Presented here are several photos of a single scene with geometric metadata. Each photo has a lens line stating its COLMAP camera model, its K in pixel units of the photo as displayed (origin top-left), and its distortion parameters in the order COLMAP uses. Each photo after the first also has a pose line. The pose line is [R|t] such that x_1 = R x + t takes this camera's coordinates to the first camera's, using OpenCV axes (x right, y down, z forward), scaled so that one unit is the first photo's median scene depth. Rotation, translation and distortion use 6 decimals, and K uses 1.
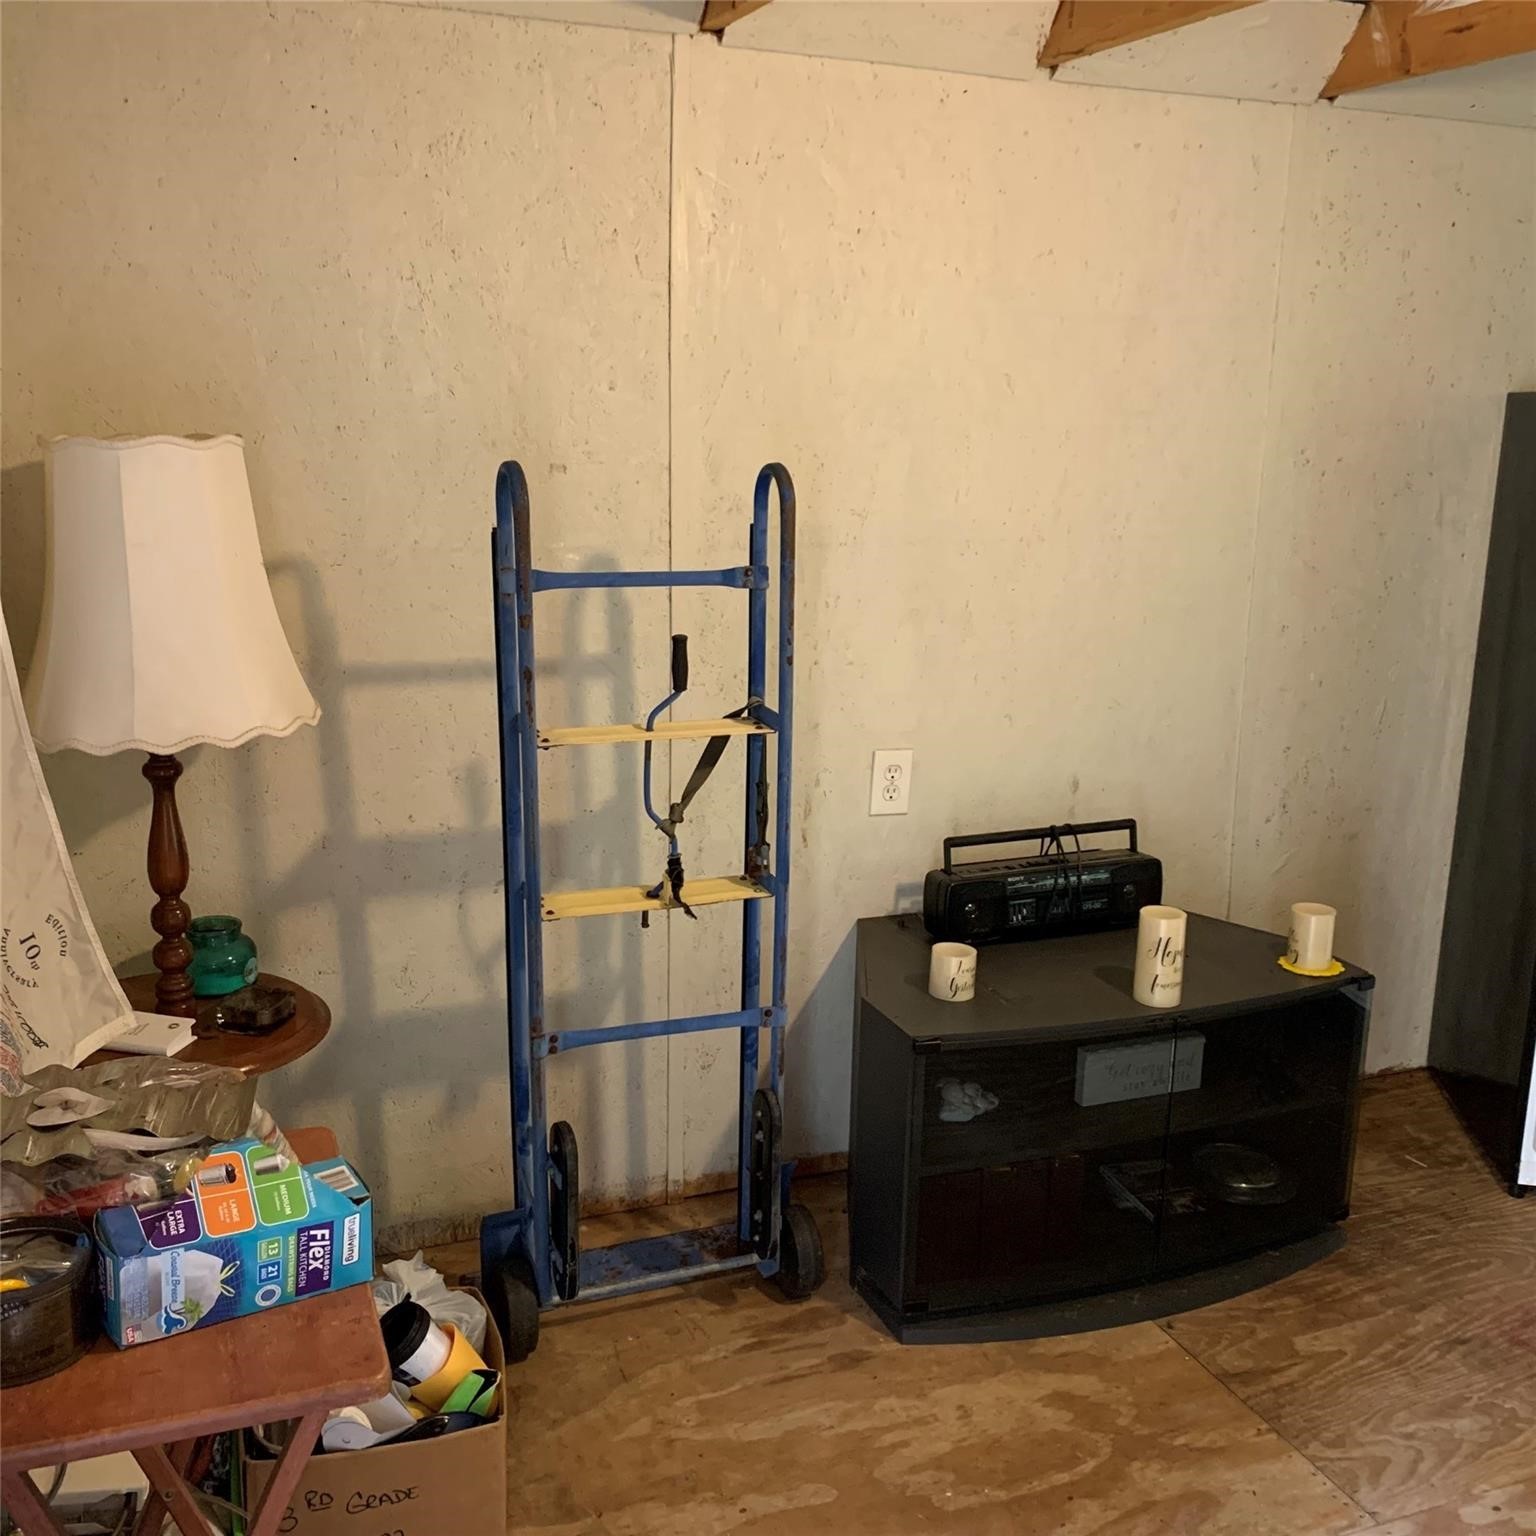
lens RADIAL K [[1743.9, 0, 768.0], [0, 1743.9, 768.0], [0, 0, 1]] dist [0.110976, -0.141048]
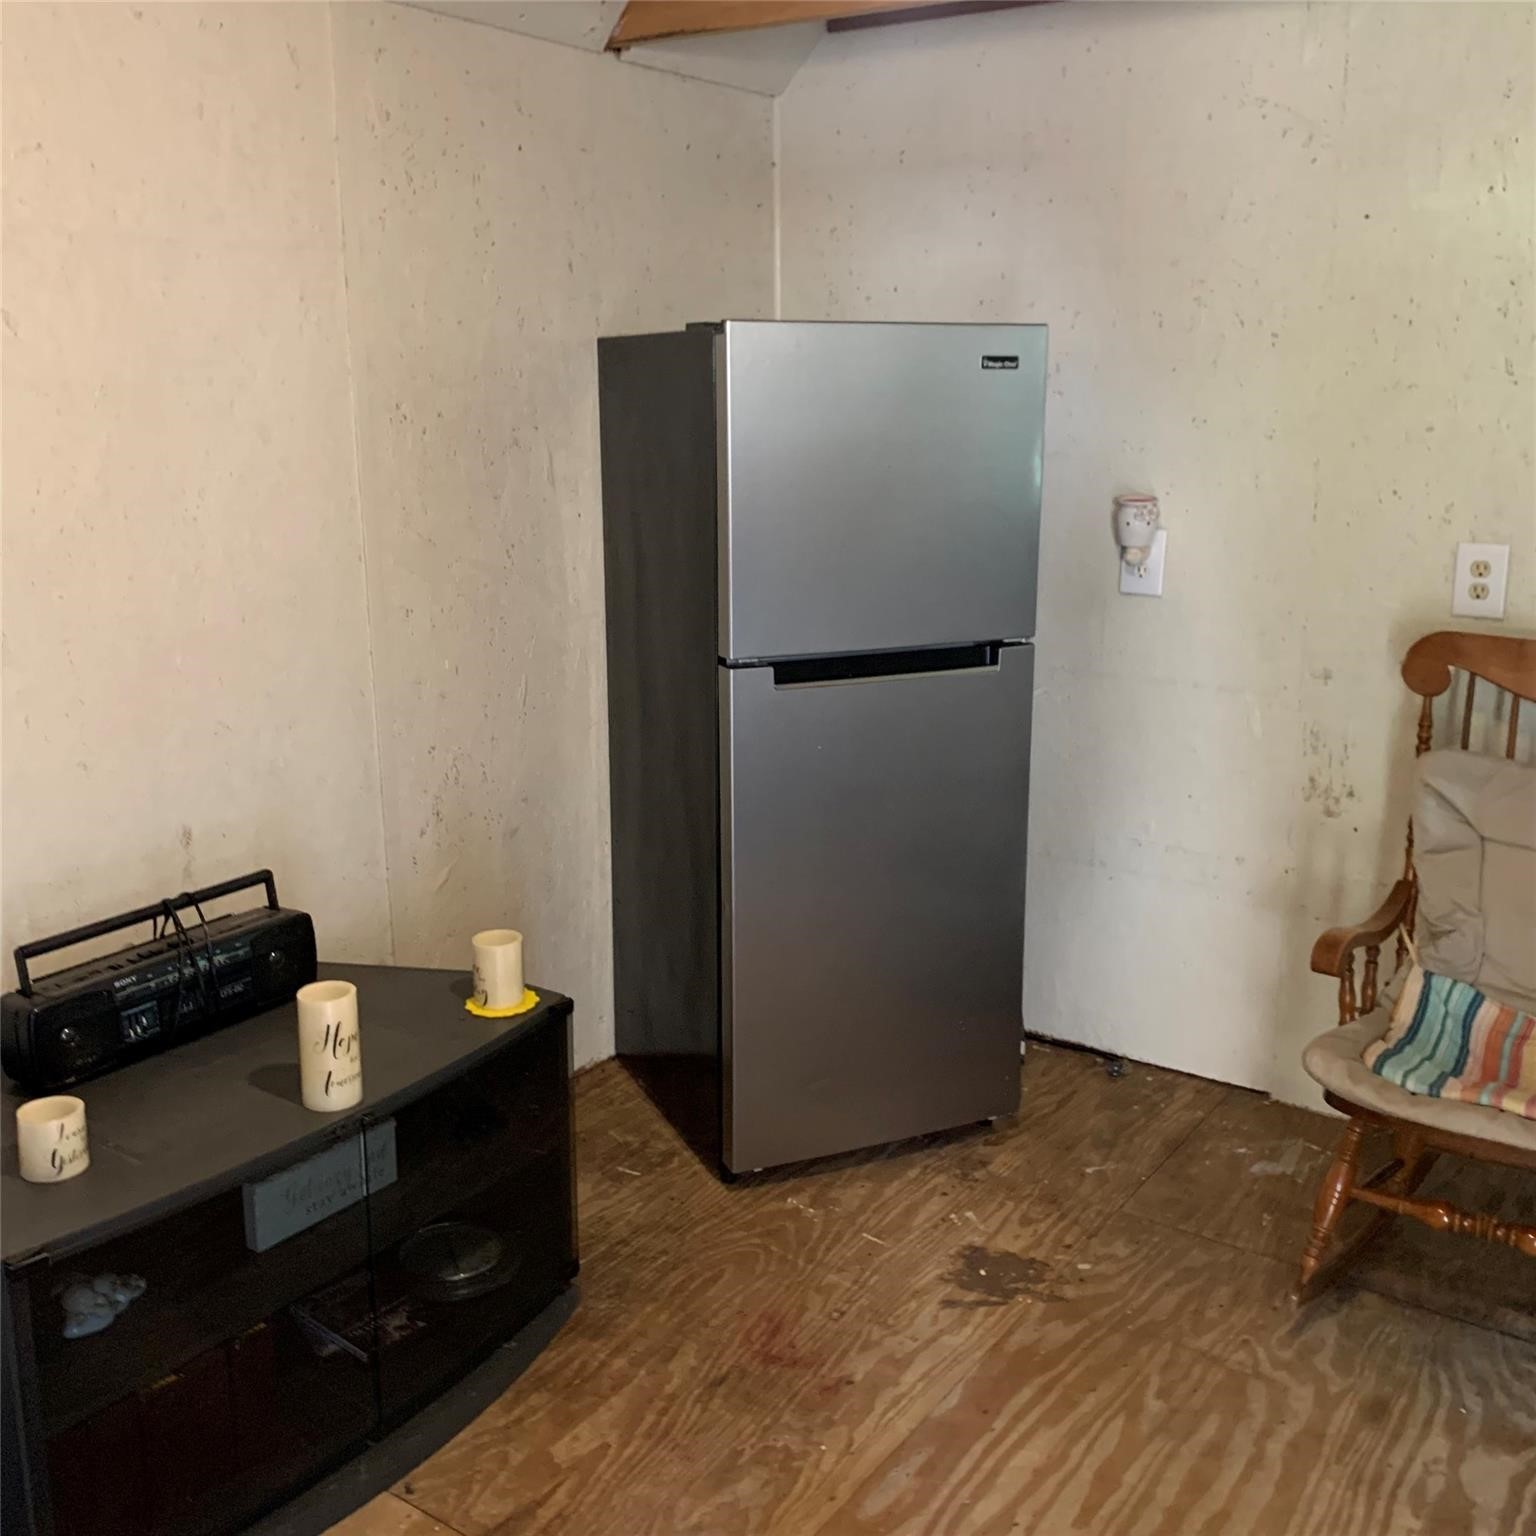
lens RADIAL K [[1641.9, 0, 764.6], [0, 1641.9, 722.1], [0, 0, 1]] dist [0.001939, -0.028721]
pose [[0.860392, -0.142002, 0.489449, 0.047826], [0.140850, 0.989246, 0.039409, -0.035872], [-0.489782, 0.035031, 0.871141, 0.241017]]
